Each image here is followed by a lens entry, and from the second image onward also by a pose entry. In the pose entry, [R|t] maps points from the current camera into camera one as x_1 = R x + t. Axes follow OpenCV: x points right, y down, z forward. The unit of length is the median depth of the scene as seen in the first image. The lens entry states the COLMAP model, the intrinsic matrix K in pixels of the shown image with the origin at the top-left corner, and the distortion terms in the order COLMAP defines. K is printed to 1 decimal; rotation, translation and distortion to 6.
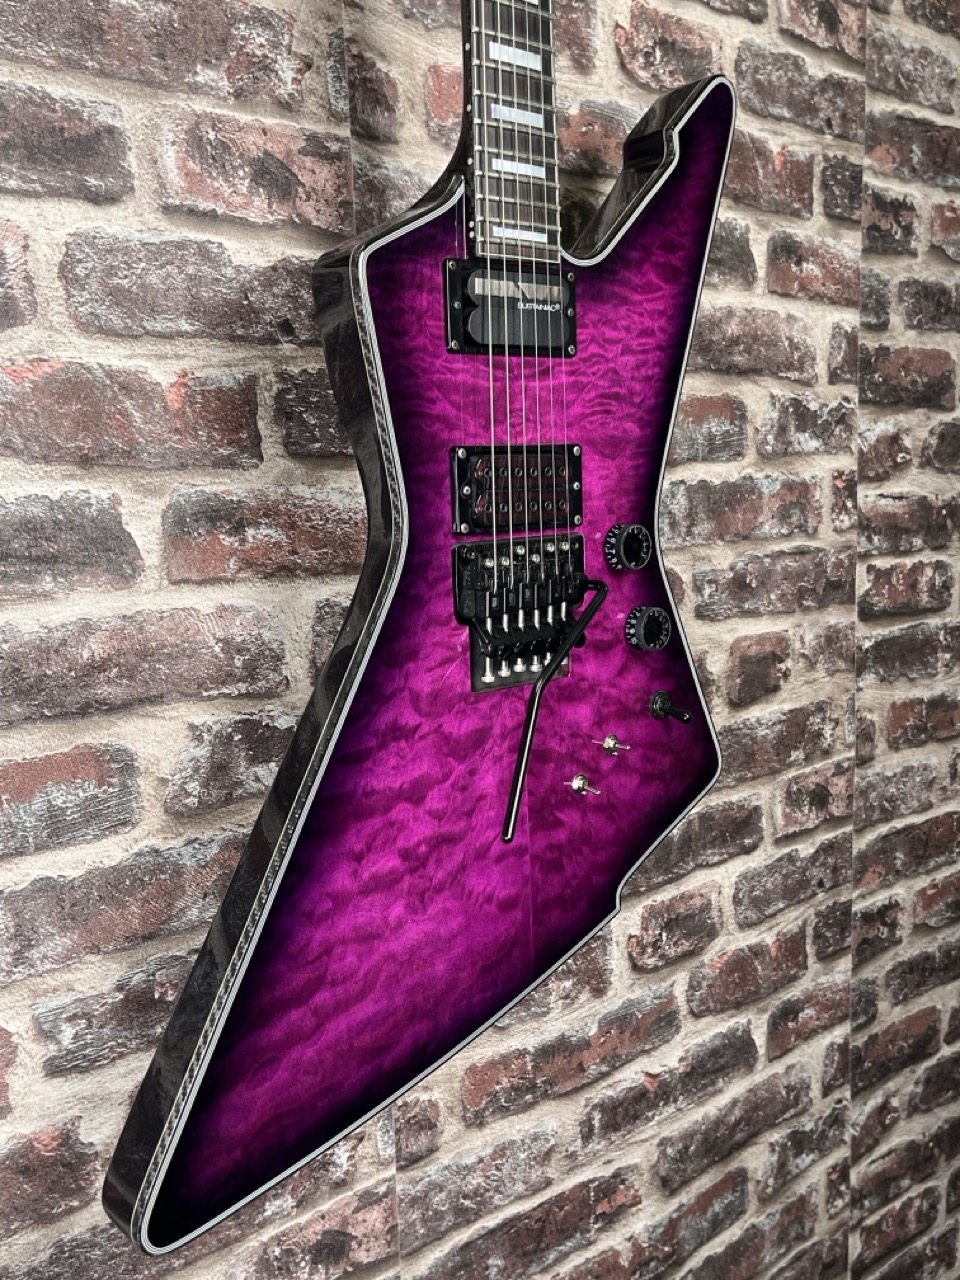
lens RADIAL K [[1248.4, 0, 515.9], [0, 1248.4, 655.5], [0, 0, 1]] dist [0.016758, 0.000000]
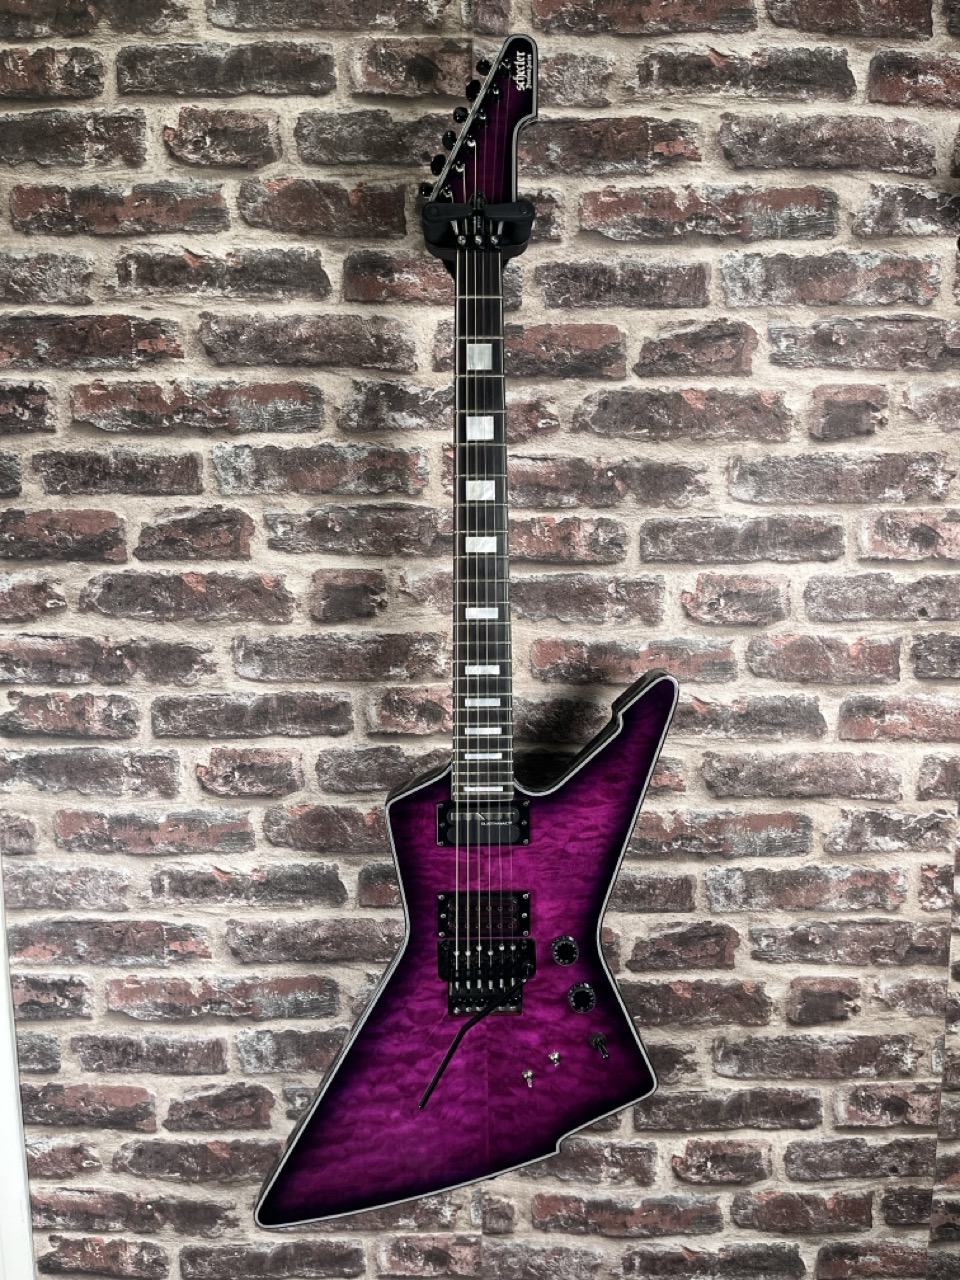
lens RADIAL K [[992.6, 0, 481.3], [0, 992.6, 637.8], [0, 0, 1]] dist [0.044606, -0.073137]
pose [[0.744177, 0.109681, -0.658916, 0.713052], [-0.116159, 0.992647, 0.034043, -0.453850], [0.657805, 0.051205, 0.751446, -0.101656]]
